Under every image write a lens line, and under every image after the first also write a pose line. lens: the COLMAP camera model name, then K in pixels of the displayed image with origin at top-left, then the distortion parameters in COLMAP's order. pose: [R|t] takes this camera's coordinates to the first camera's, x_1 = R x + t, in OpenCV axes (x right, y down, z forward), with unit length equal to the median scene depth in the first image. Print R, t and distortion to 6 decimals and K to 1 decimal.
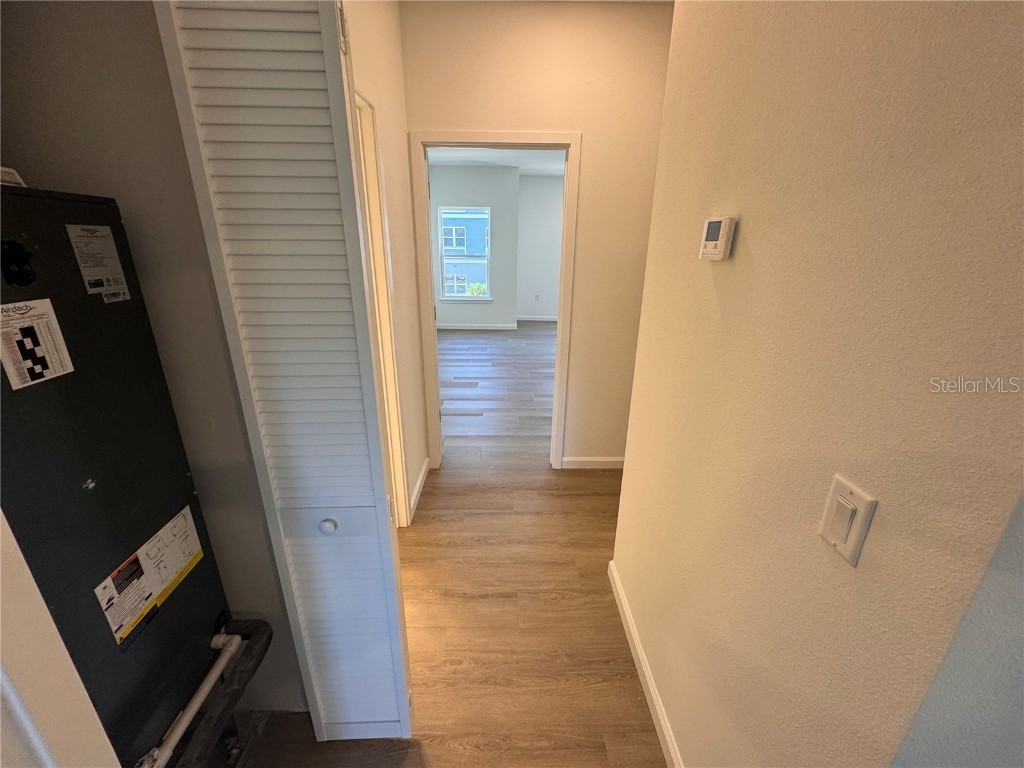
lens RADIAL K [[409.3, 0, 511.1], [0, 409.3, 383.5], [0, 0, 1]] dist [-0.001676, -0.000133]
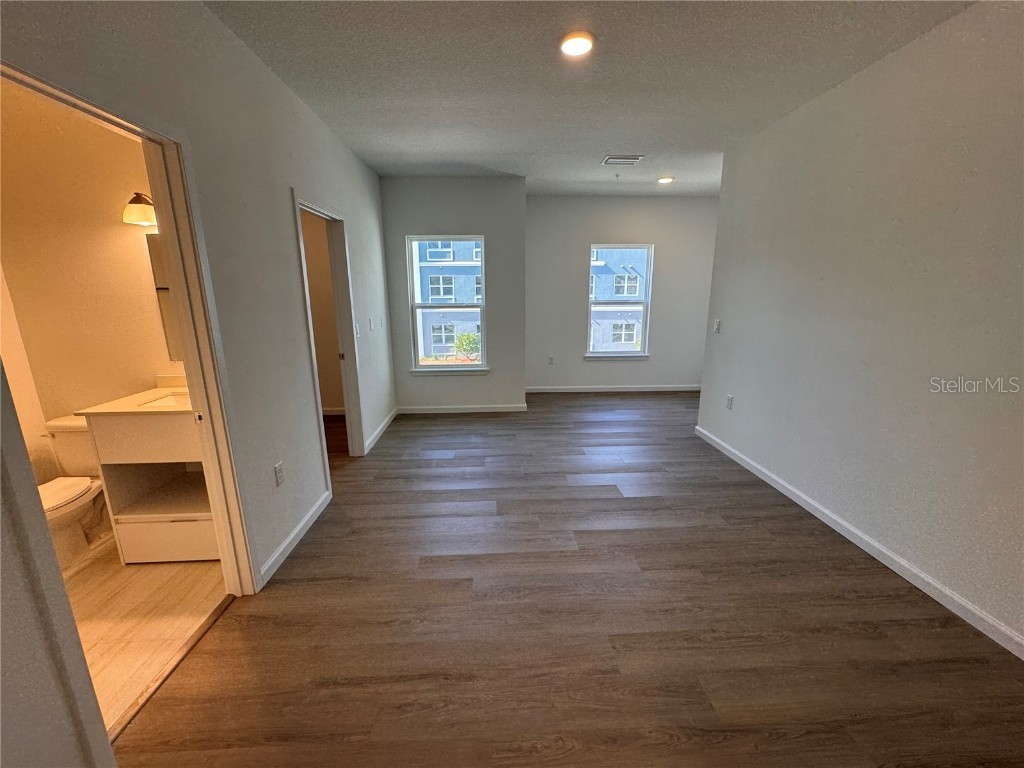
lens RADIAL K [[409.3, 0, 511.1], [0, 409.3, 383.5], [0, 0, 1]] dist [-0.001676, -0.000133]
pose [[0.999471, -0.020380, 0.025335, -0.027433], [0.023017, 0.993822, -0.108577, -0.106498], [-0.022966, 0.109103, 0.993765, 0.325805]]
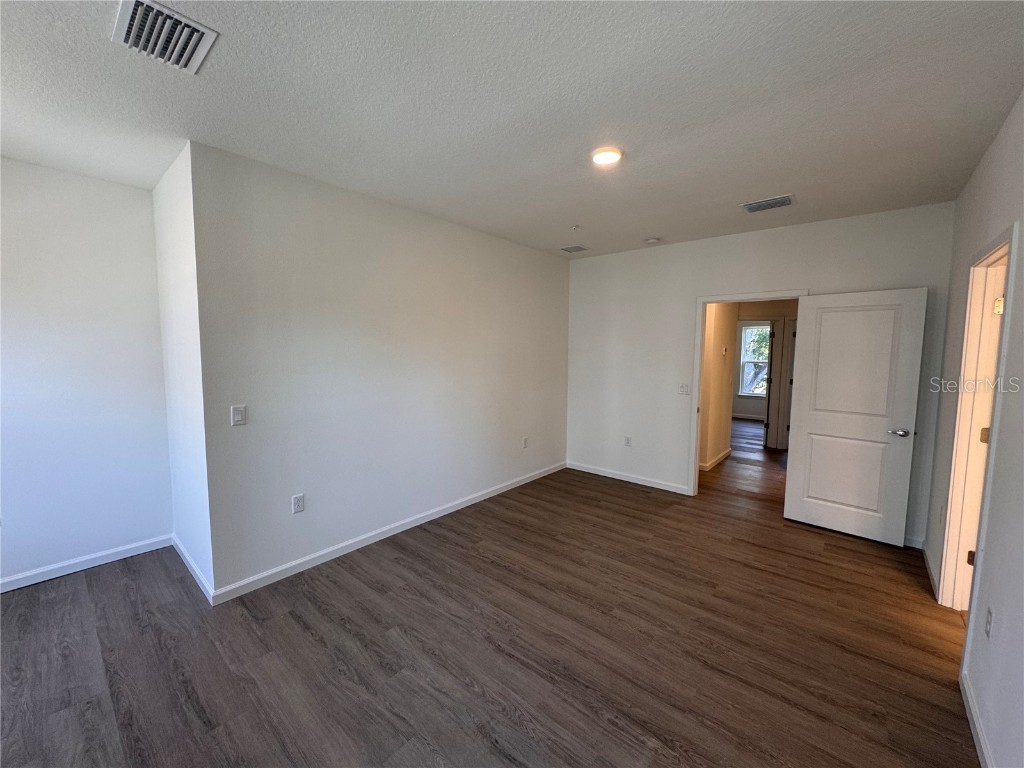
lens RADIAL K [[409.3, 0, 511.1], [0, 409.3, 383.5], [0, 0, 1]] dist [-0.001676, -0.000133]
pose [[-0.746589, -0.072235, 0.661352, -0.139956], [0.203527, 0.921628, 0.330421, -0.320401], [-0.633389, 0.381292, -0.673376, 0.904167]]
